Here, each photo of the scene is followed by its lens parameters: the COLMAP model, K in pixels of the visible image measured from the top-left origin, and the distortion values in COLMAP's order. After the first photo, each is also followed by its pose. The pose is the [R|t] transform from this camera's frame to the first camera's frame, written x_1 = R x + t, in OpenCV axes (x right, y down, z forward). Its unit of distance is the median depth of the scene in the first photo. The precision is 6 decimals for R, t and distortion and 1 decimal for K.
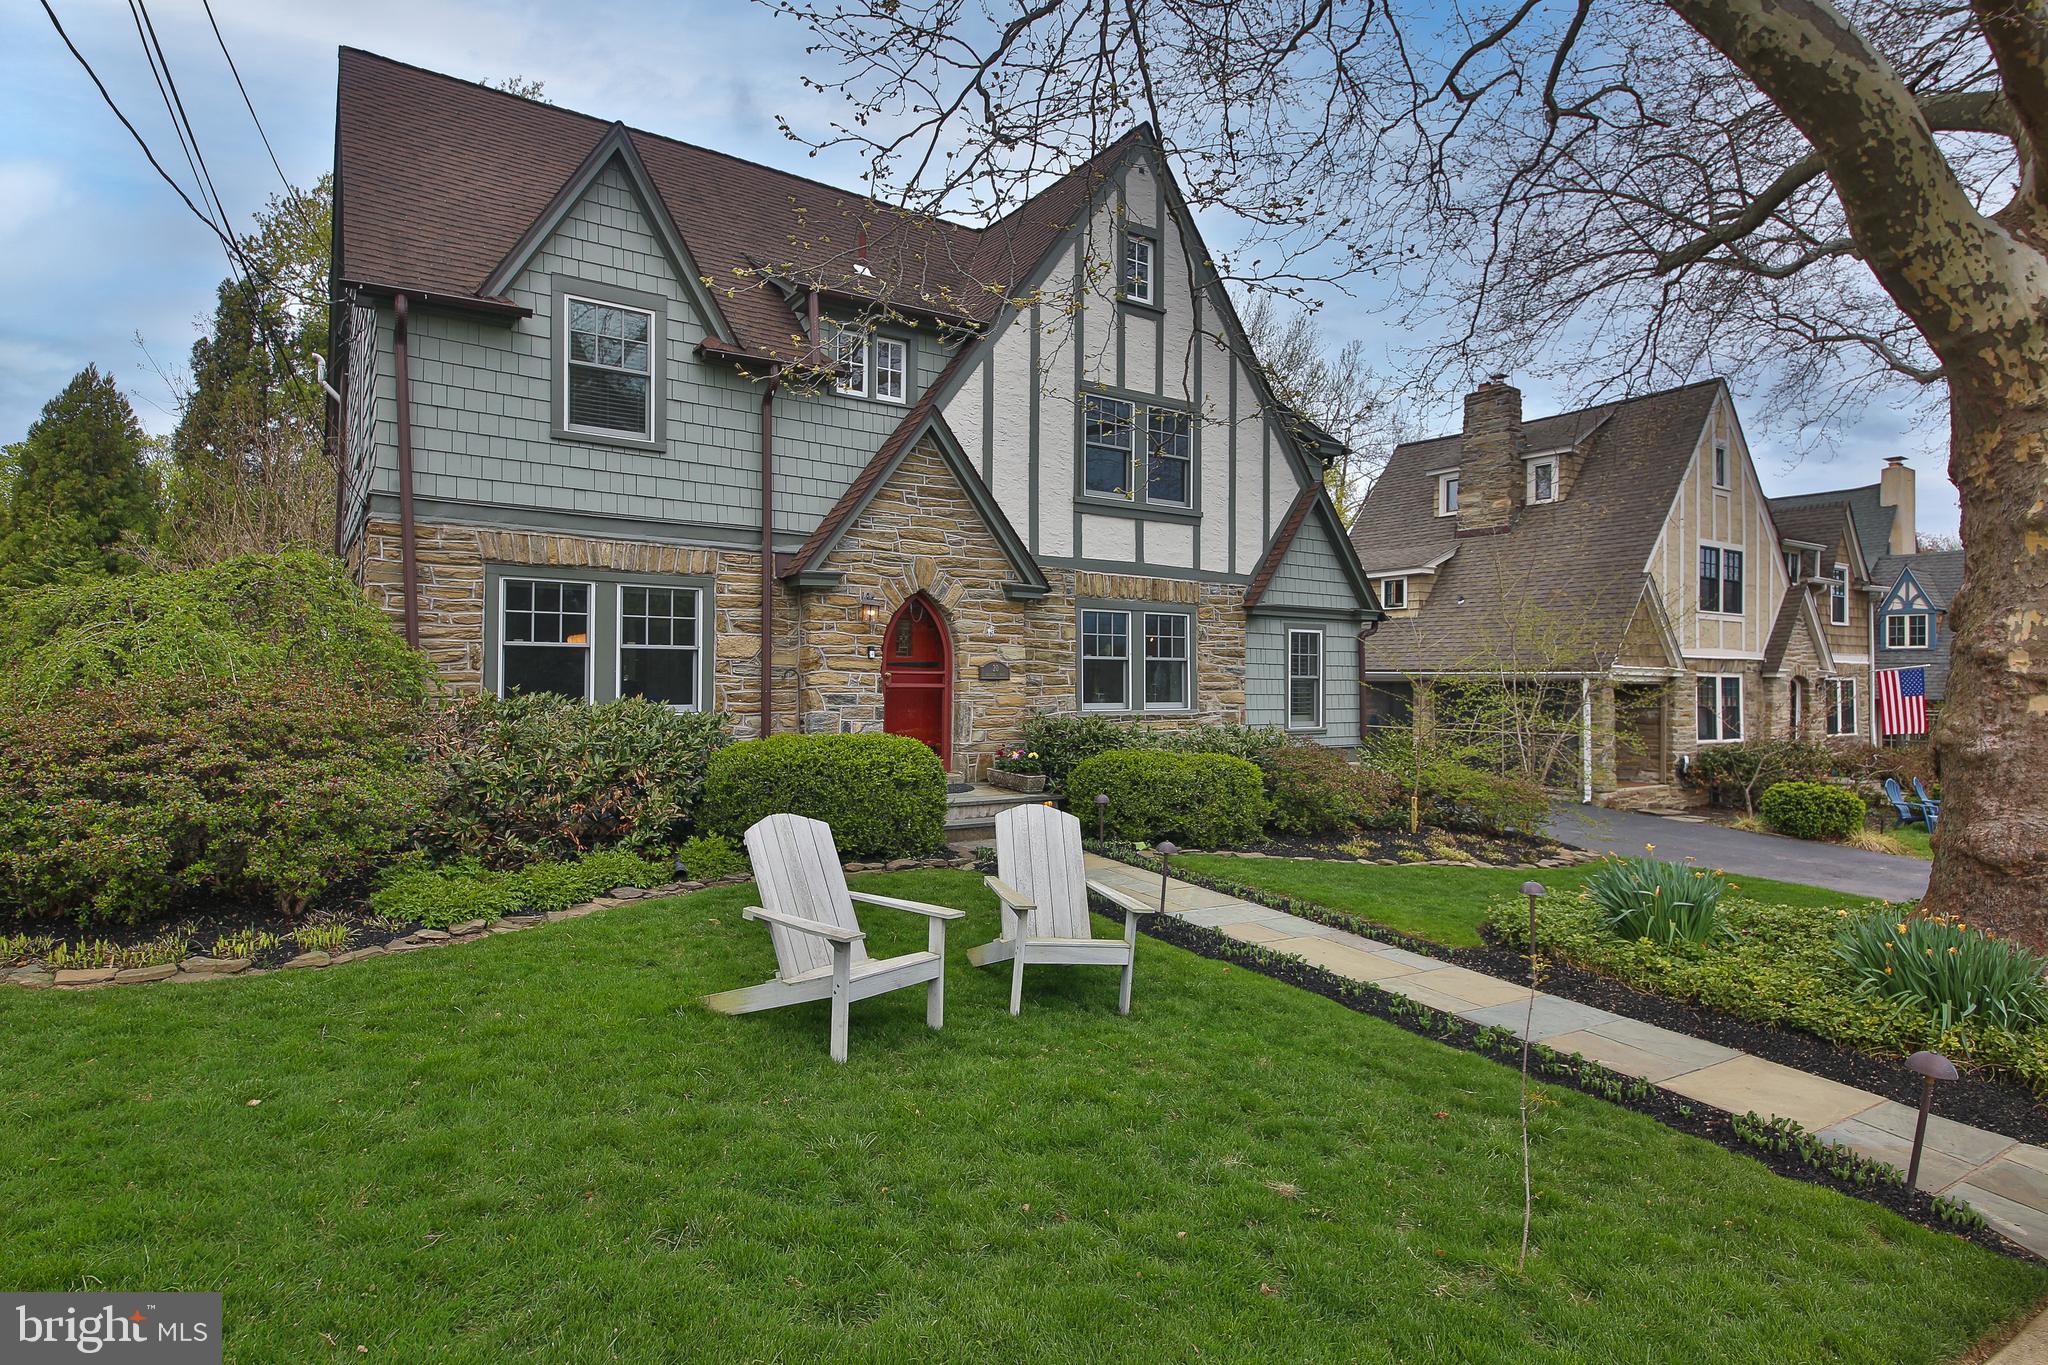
lens RADIAL K [[1053.1, 0, 1024.0], [0, 1053.1, 682.5], [0, 0, 1]] dist [0.014796, -0.000194]
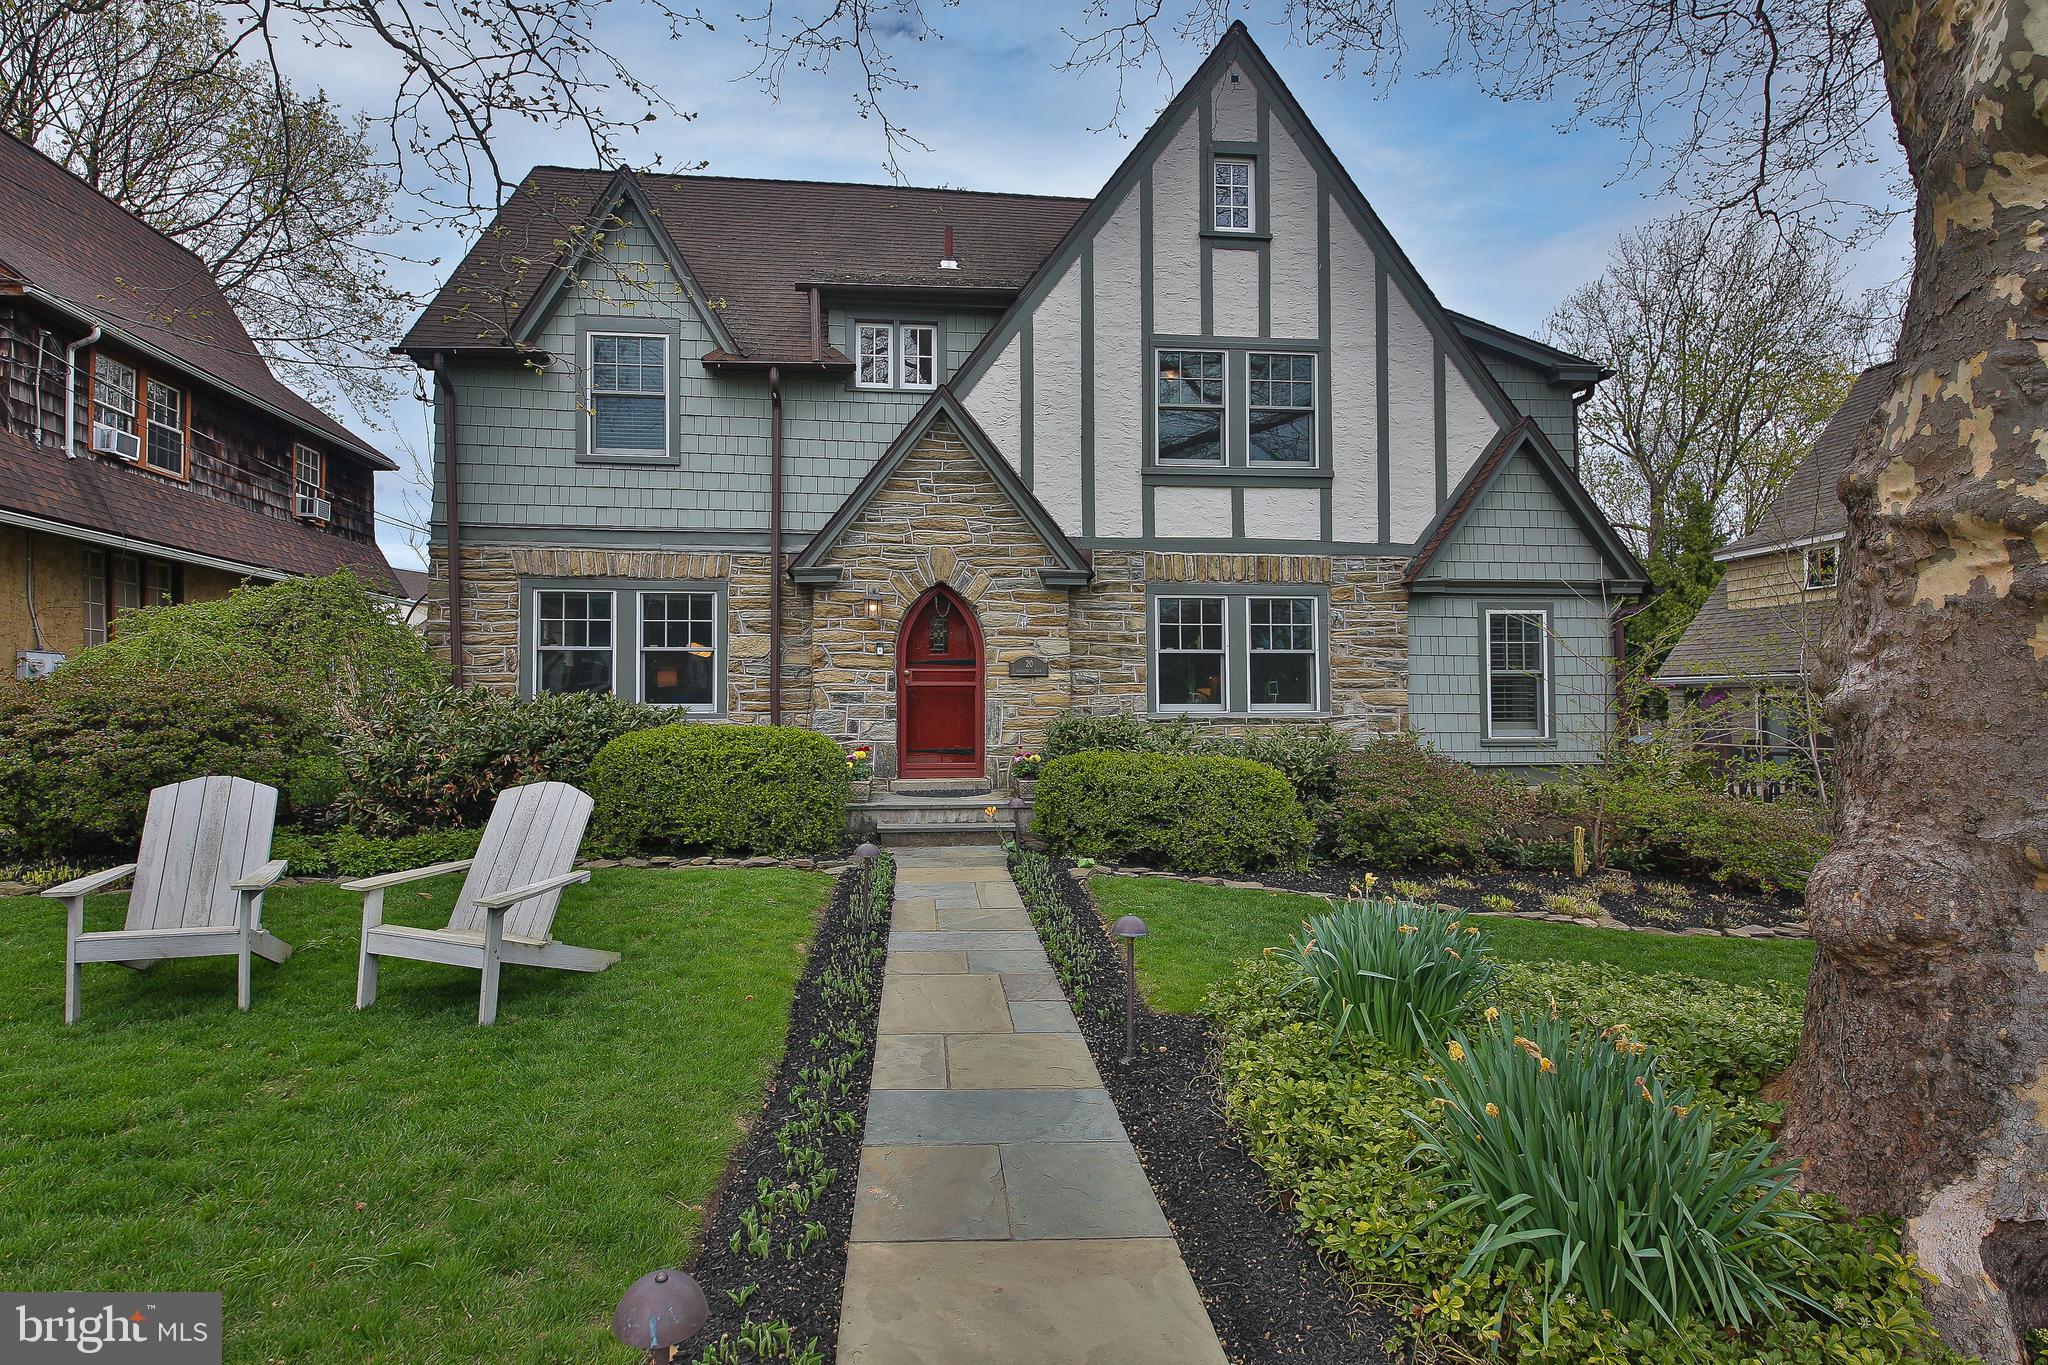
lens RADIAL K [[1029.0, 0, 998.5], [0, 1029.0, 698.3], [0, 0, 1]] dist [0.023268, -0.000409]
pose [[0.885478, -0.015472, -0.464423, 0.377891], [0.008028, 0.999806, -0.018001, 0.033421], [0.464612, 0.012211, 0.885430, 0.208853]]
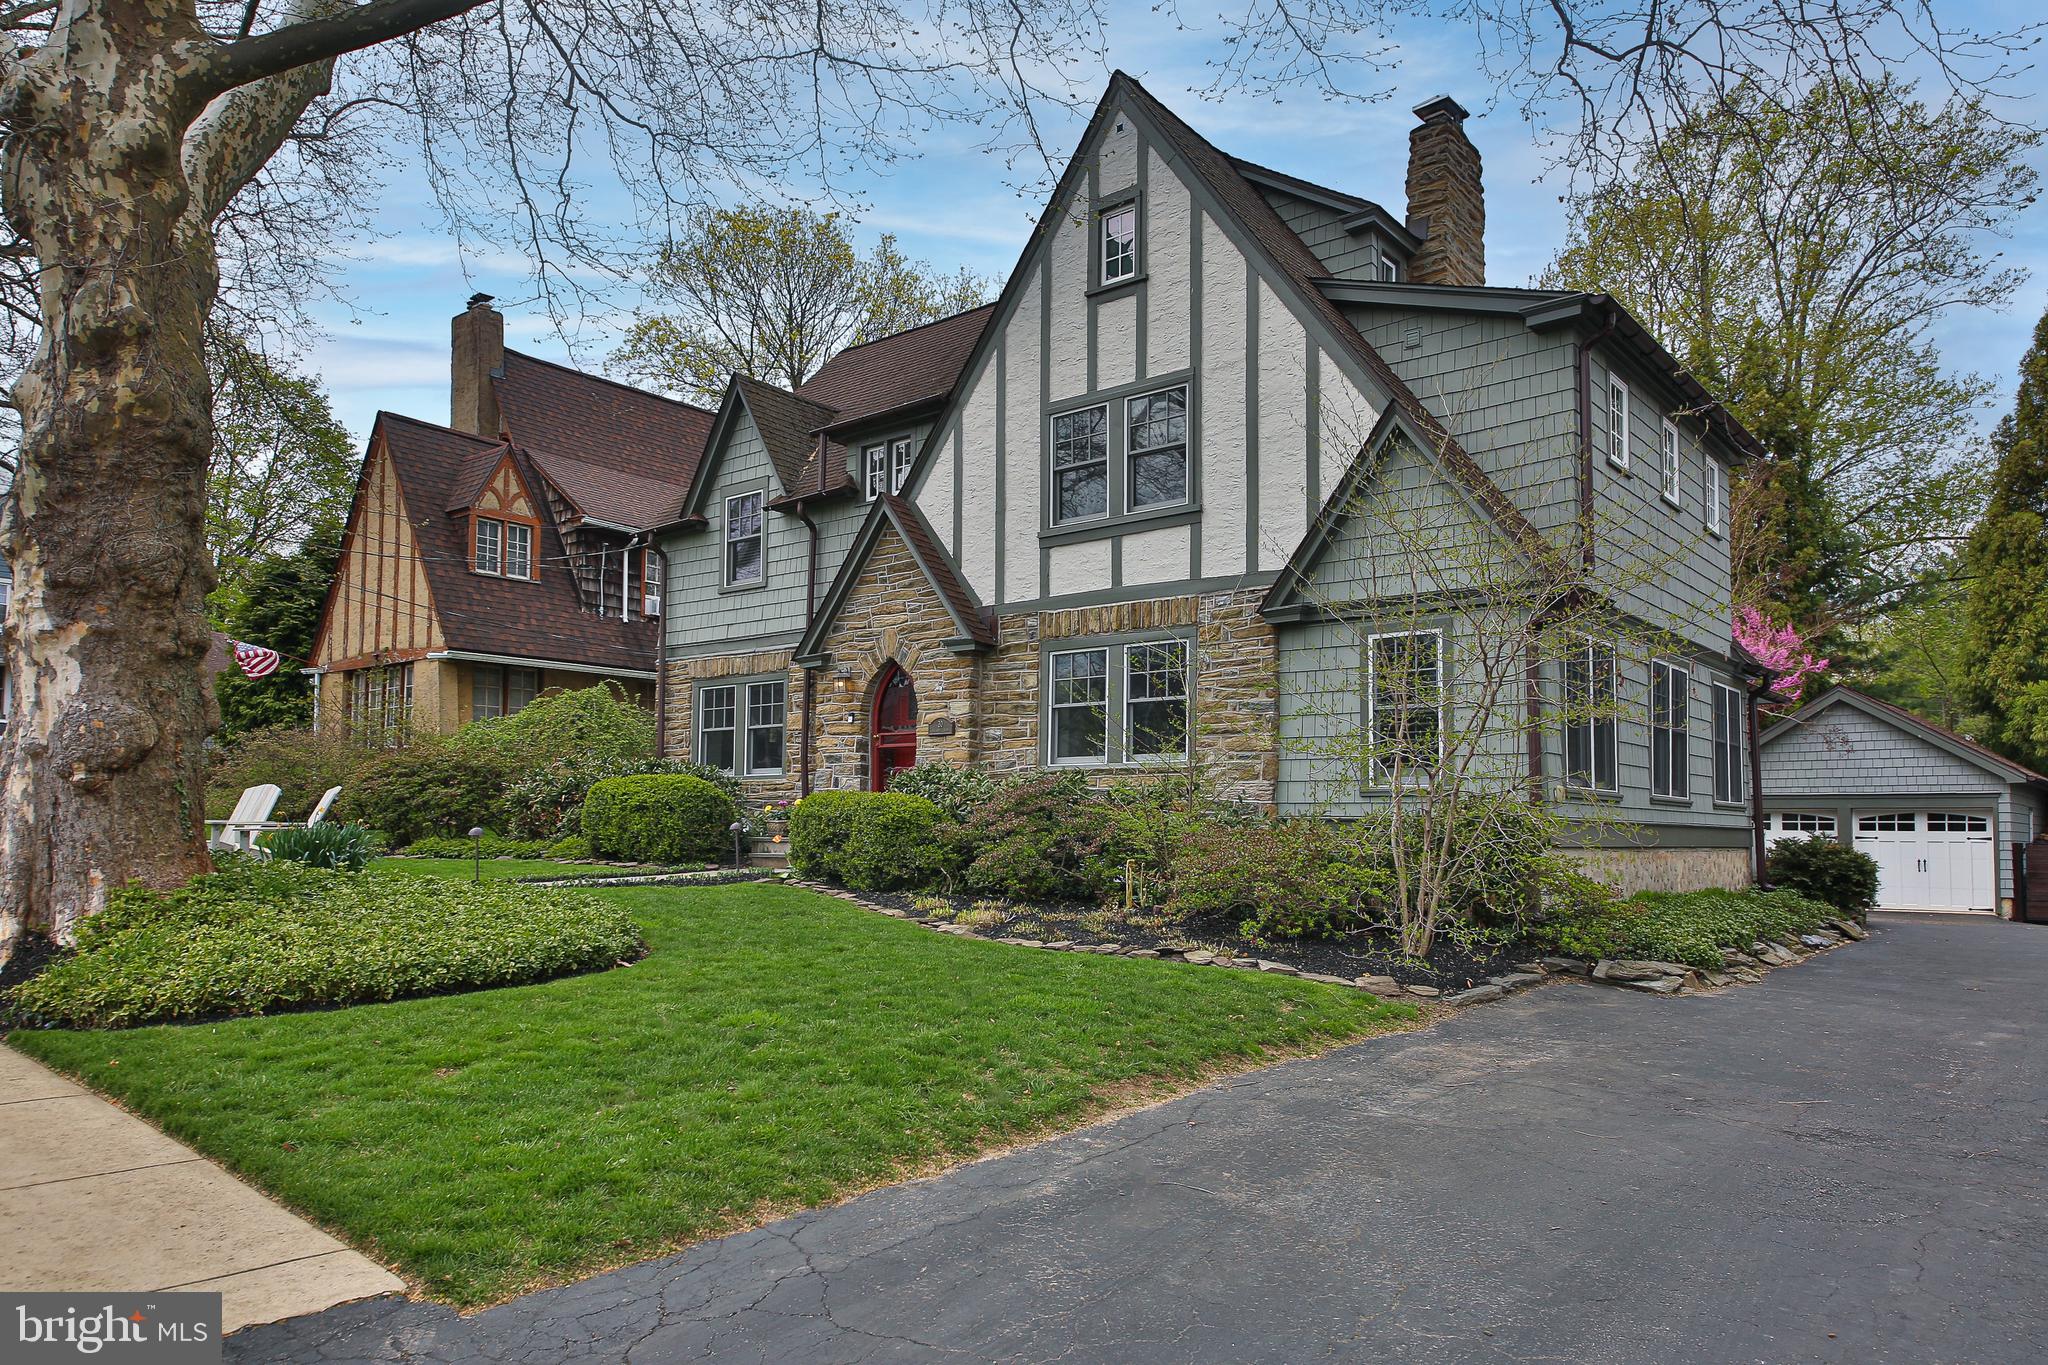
lens RADIAL K [[1374.9, 0, 1028.5], [0, 1374.9, 766.2], [0, 0, 1]] dist [0.041972, 0.000375]
pose [[0.286353, -0.052163, -0.956703, 1.325944], [-0.007486, 0.998365, -0.056675, 0.106408], [0.958095, 0.023391, 0.285495, 0.732232]]
